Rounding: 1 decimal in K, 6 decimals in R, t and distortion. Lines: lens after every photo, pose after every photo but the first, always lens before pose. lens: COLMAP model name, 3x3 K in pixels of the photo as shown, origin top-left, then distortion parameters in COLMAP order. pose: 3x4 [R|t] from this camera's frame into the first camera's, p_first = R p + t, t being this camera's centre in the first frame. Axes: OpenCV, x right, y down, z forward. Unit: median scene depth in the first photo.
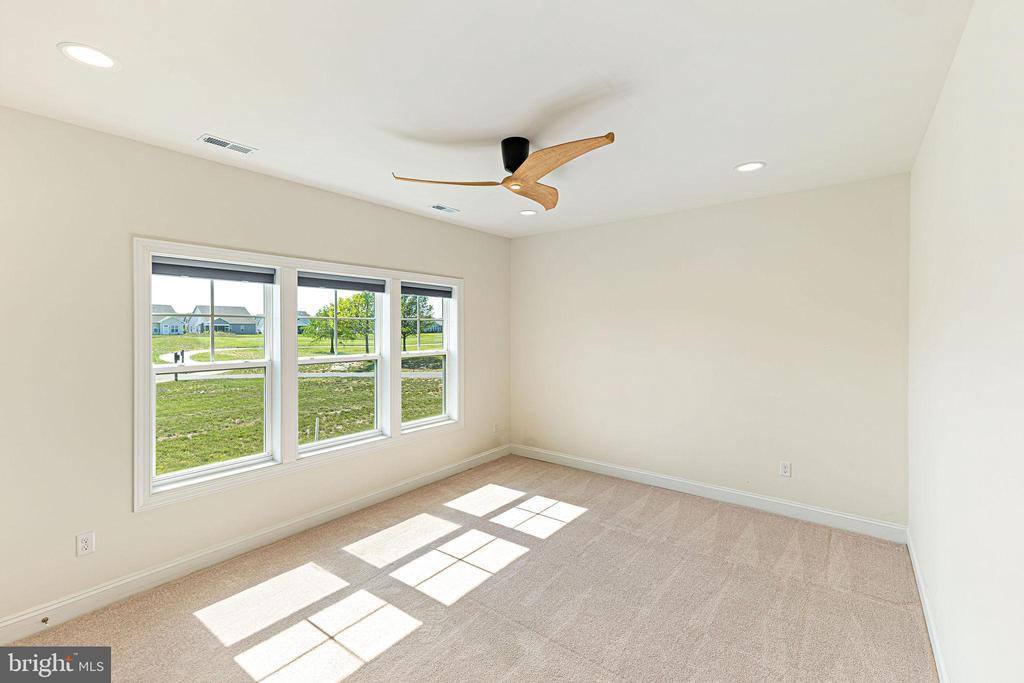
lens RADIAL K [[421.1, 0, 502.8], [0, 421.1, 346.2], [0, 0, 1]] dist [0.015996, 0.000013]
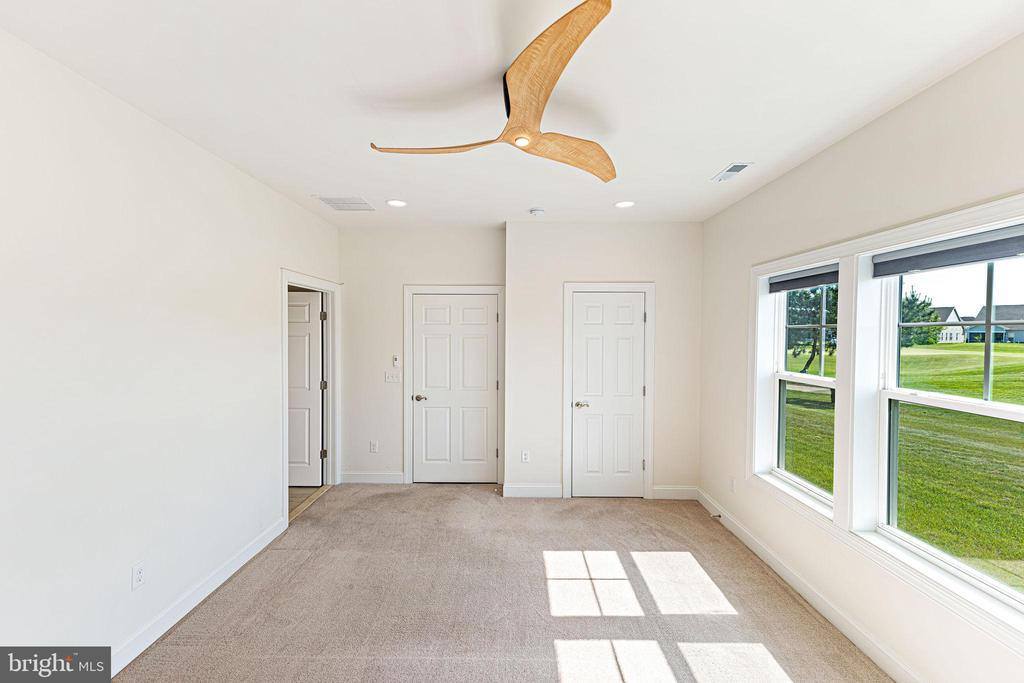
lens RADIAL K [[421.1, 0, 511.9], [0, 421.1, 338.6], [0, 0, 1]] dist [0.015996, 0.000013]
pose [[-0.791065, 0.001998, -0.611729, 0.441164], [-0.033921, 0.998313, 0.047126, -0.053578], [0.610791, 0.058030, -0.789662, 1.120099]]
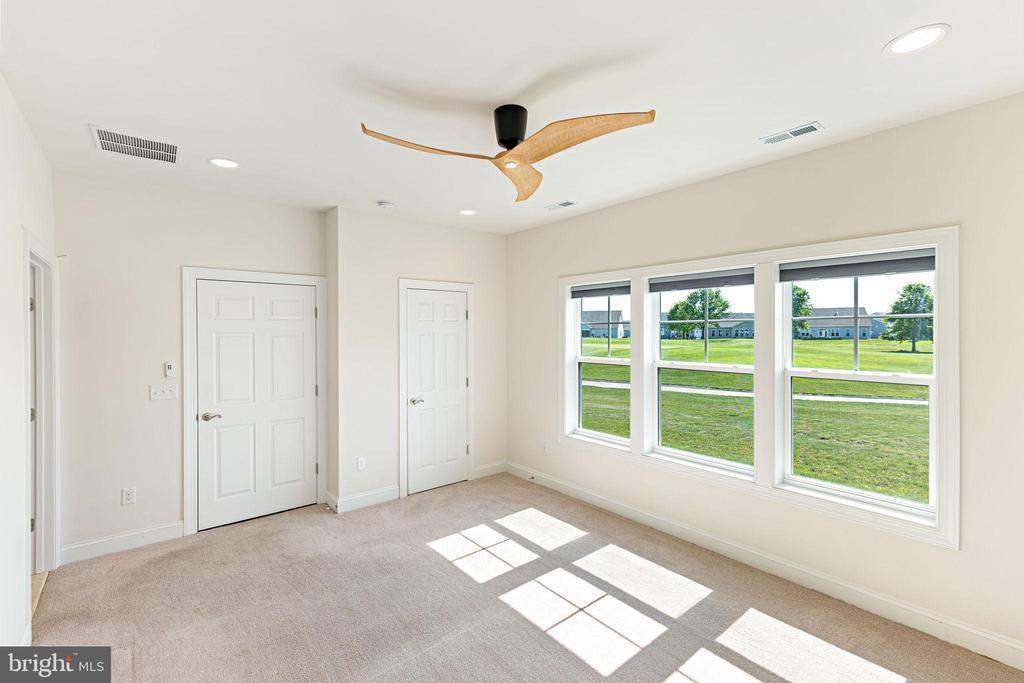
lens RADIAL K [[465.5, 0, 508.1], [0, 465.5, 331.0], [0, 0, 1]] dist [0.017955, 0.000312]
pose [[-0.208170, -0.004593, -0.978082, 0.726132], [-0.039395, 0.999217, 0.003692, -0.035550], [0.977299, 0.039300, -0.208188, 0.892812]]
